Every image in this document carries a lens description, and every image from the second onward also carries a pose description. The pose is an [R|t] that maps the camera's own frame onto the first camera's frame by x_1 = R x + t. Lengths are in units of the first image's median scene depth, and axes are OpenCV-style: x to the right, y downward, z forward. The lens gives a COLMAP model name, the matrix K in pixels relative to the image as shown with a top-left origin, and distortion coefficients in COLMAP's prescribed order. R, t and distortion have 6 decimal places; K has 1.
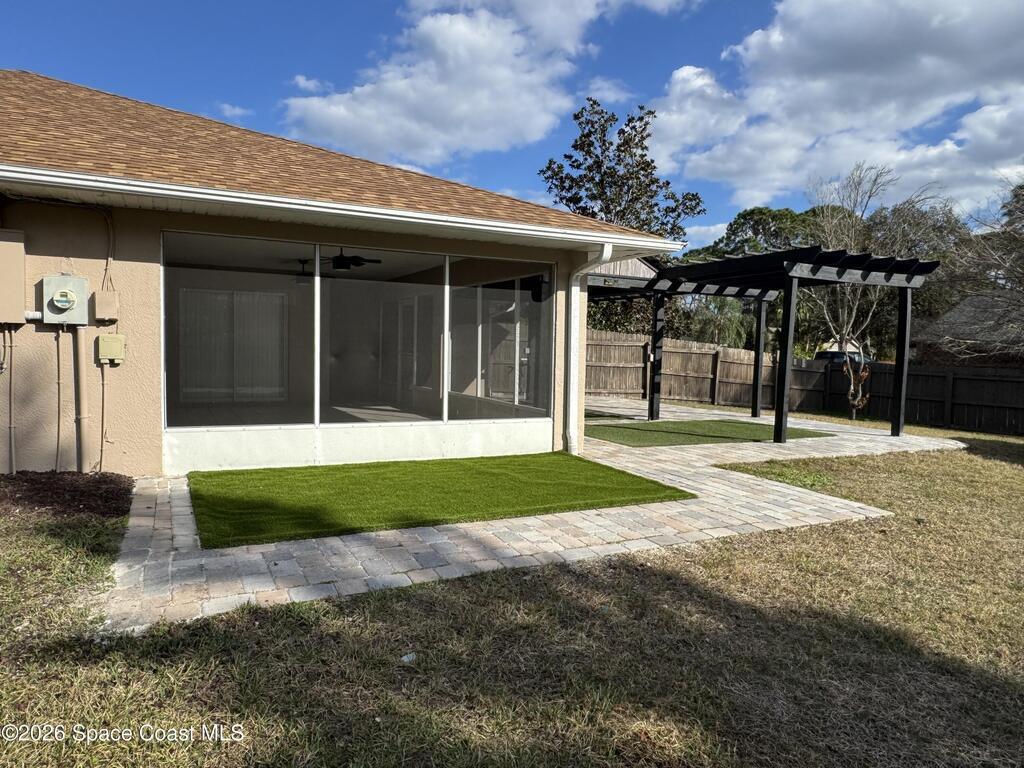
lens RADIAL K [[697.3, 0, 512.0], [0, 697.3, 384.0], [0, 0, 1]] dist [-0.005438, -0.002480]
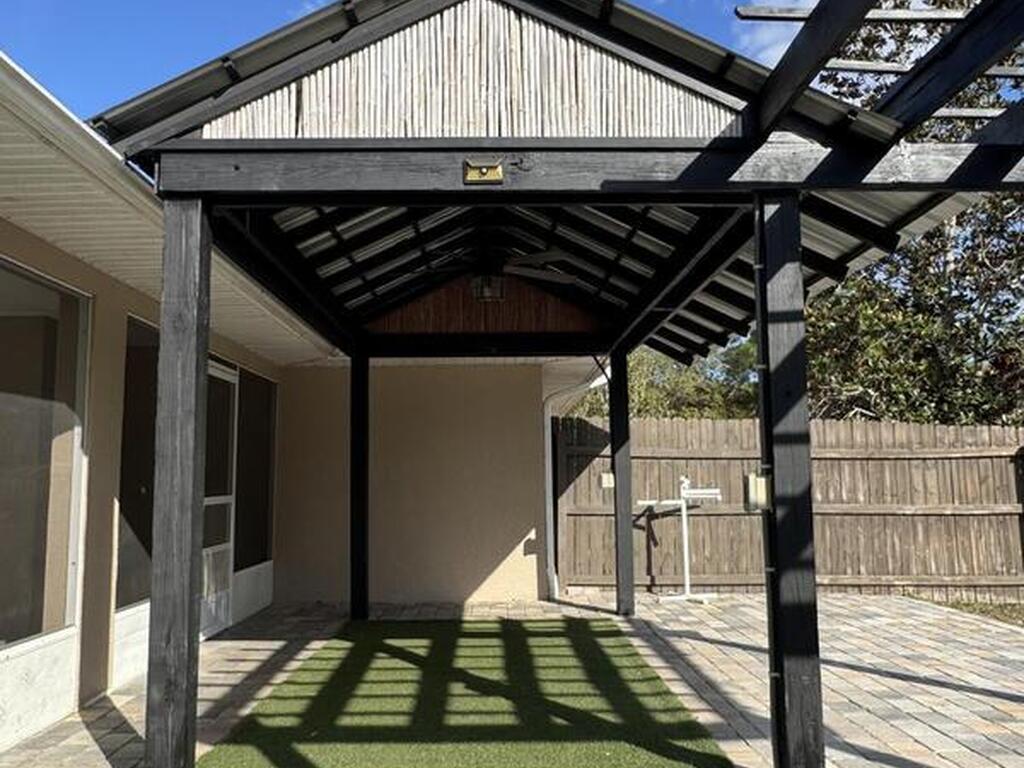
lens RADIAL K [[870.0, 0, 512.0], [0, 870.0, 384.0], [0, 0, 1]] dist [0.016772, 0.005114]
pose [[0.886119, -0.089502, -0.454733, 0.271015], [0.011267, 0.985046, -0.171925, -0.024898], [0.463321, 0.147223, 0.873876, 0.751550]]
